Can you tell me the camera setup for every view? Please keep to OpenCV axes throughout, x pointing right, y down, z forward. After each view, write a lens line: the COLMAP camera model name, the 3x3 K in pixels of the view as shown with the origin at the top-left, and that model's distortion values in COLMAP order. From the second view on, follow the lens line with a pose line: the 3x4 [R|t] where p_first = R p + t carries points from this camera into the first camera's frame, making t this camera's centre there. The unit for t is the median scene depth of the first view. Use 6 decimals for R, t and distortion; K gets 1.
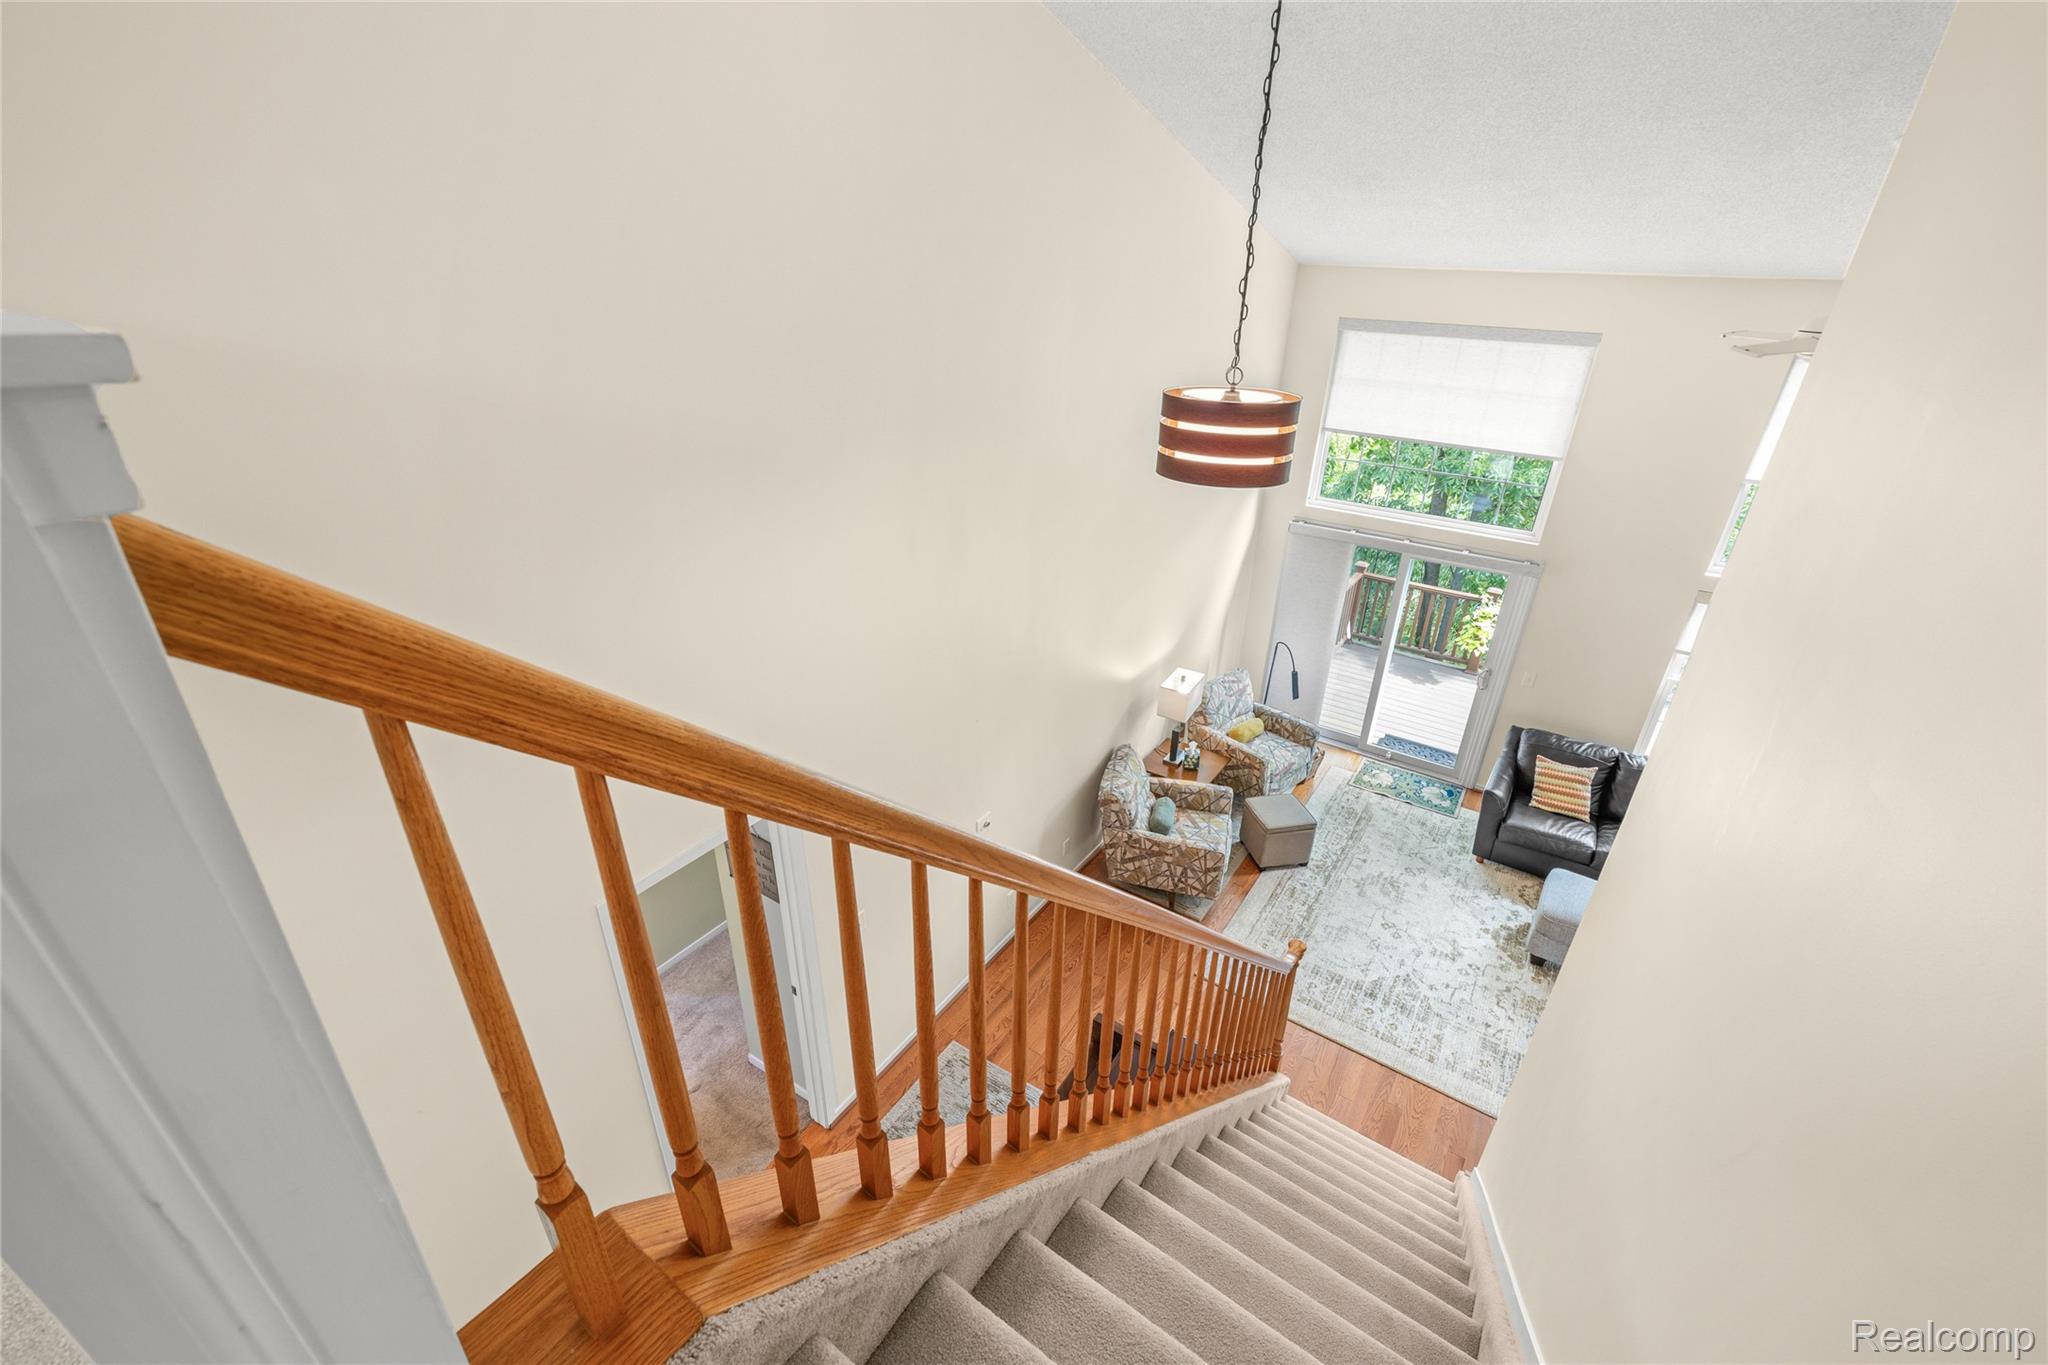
lens RADIAL K [[873.2, 0, 1011.2], [0, 873.2, 689.3], [0, 0, 1]] dist [0.004641, -0.000237]
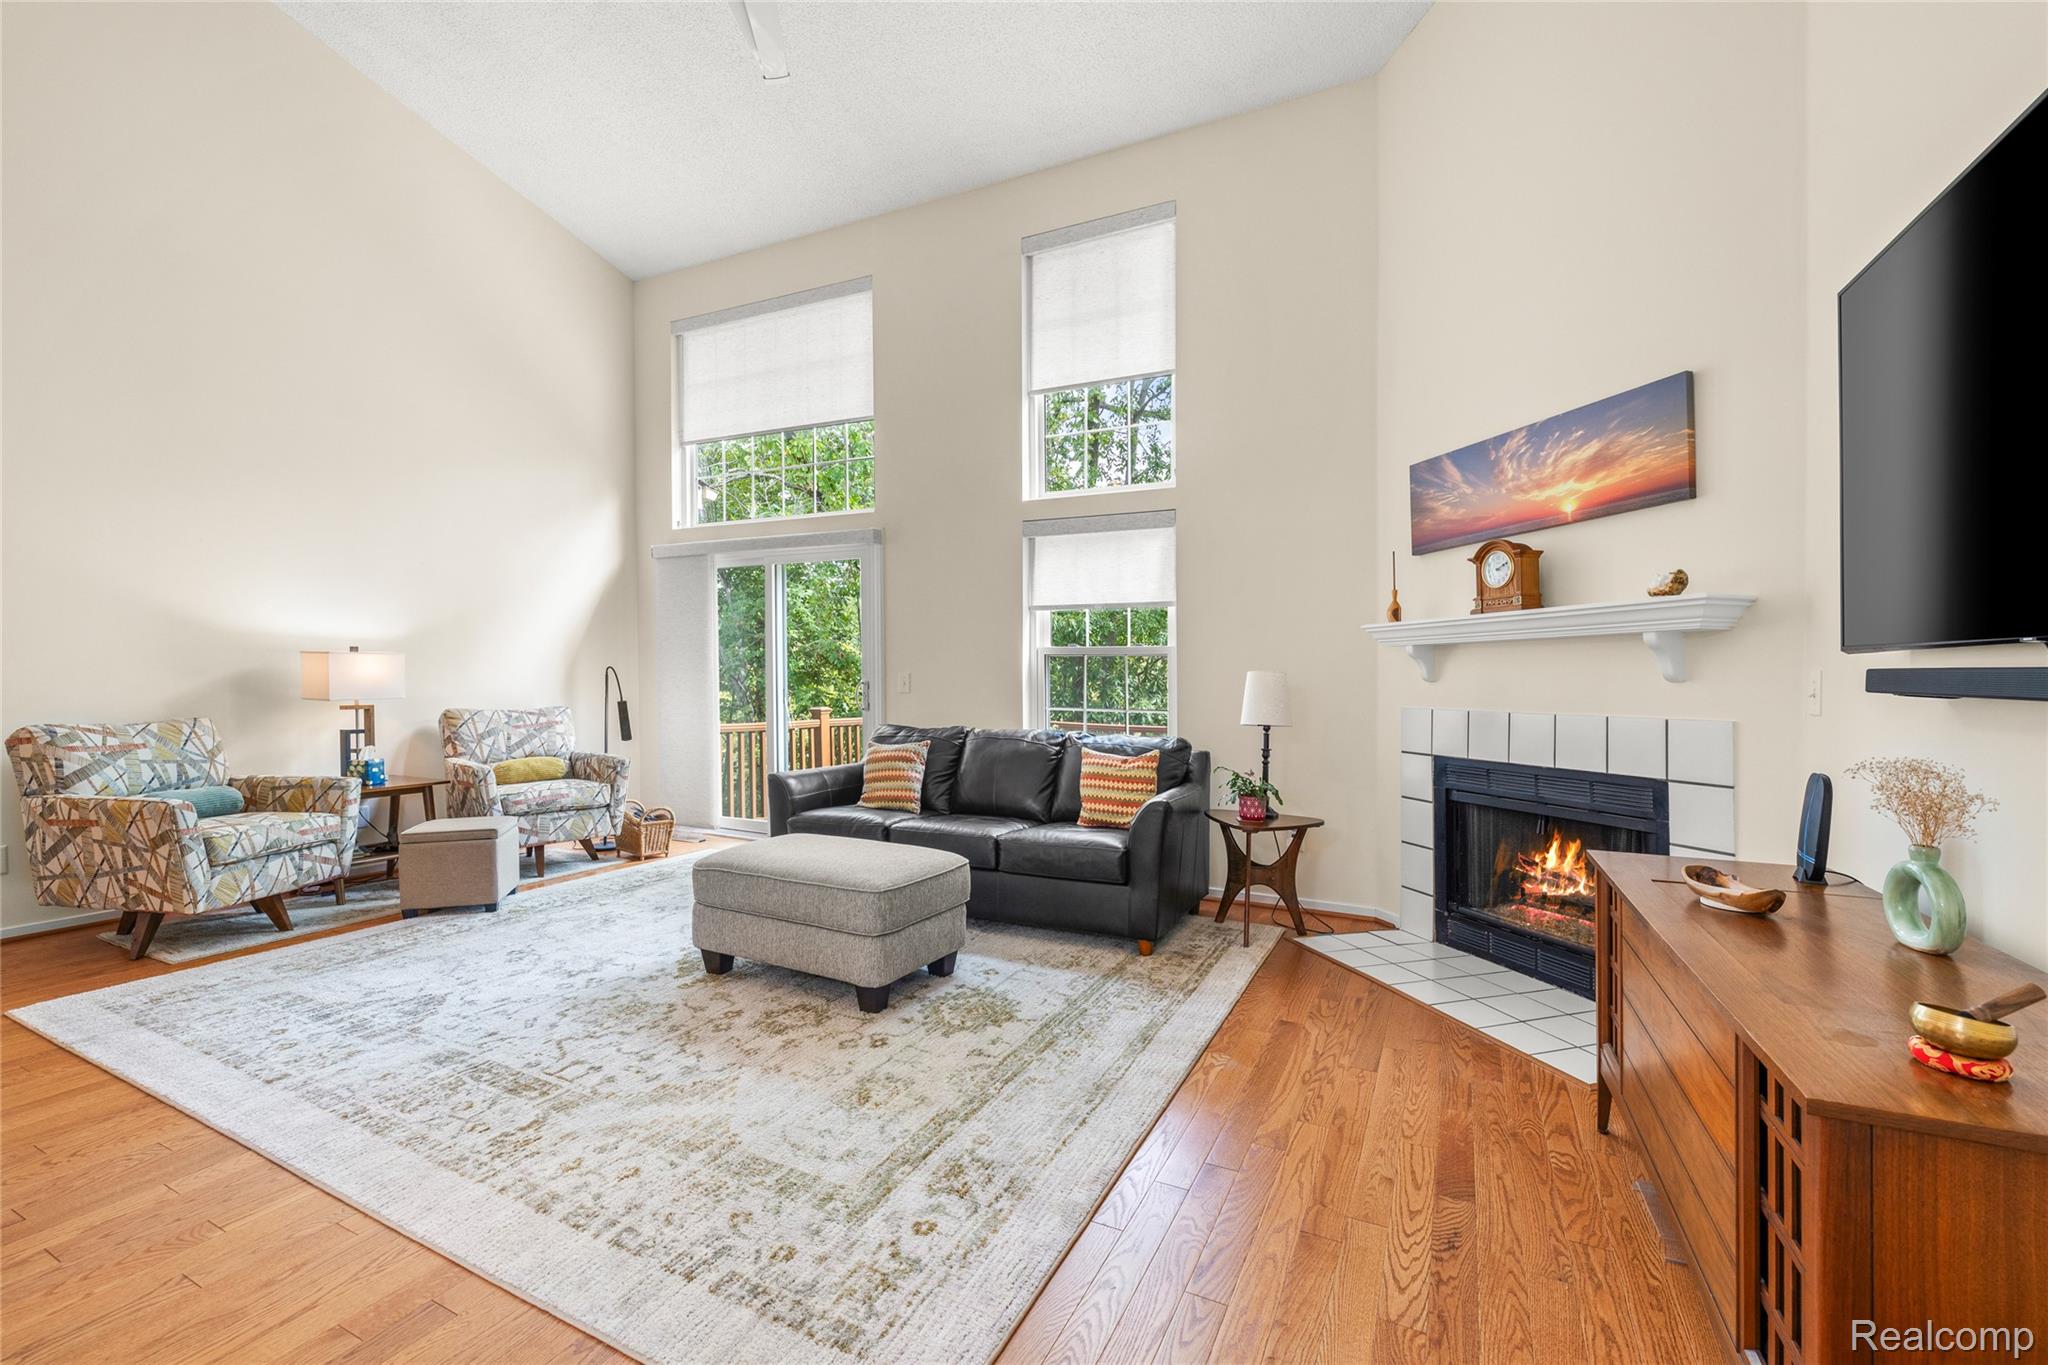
lens RADIAL K [[873.2, 0, 1002.5], [0, 873.2, 679.3], [0, 0, 1]] dist [0.004641, -0.000237]
pose [[0.993452, -0.022985, 0.111918, 0.700451], [0.070728, 0.893024, -0.444417, 0.395417], [-0.089731, 0.449422, 0.888801, 0.365594]]
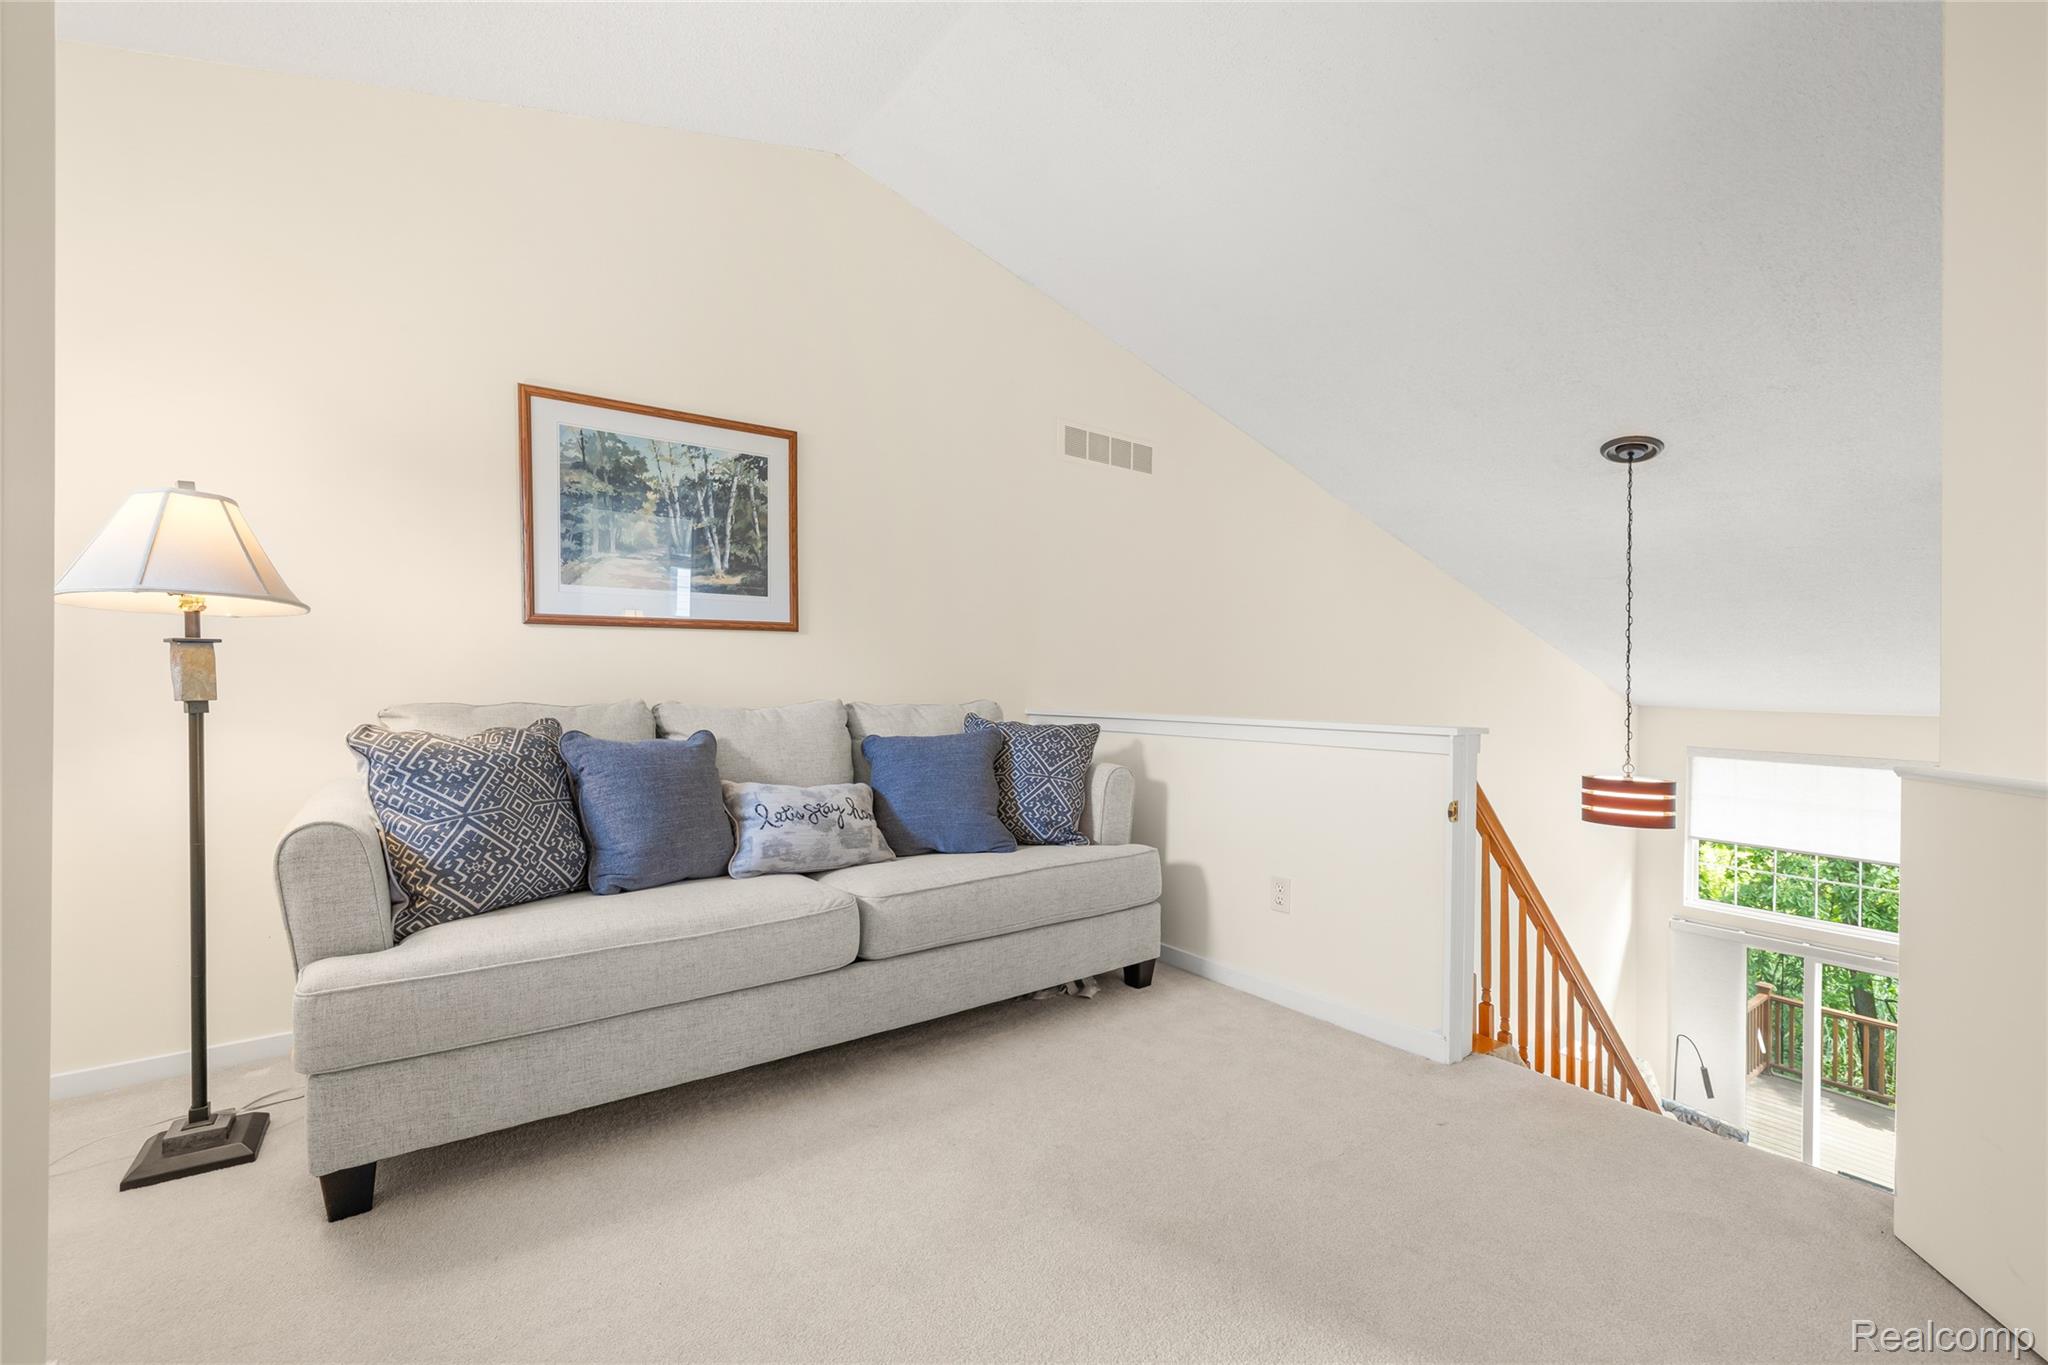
lens RADIAL K [[873.2, 0, 1004.0], [0, 873.2, 671.5], [0, 0, 1]] dist [0.004641, -0.000237]
pose [[0.947777, -0.003532, -0.318914, -0.147820], [-0.144638, 0.886439, -0.439665, 0.169519], [0.284251, 0.462831, 0.839636, -0.369599]]
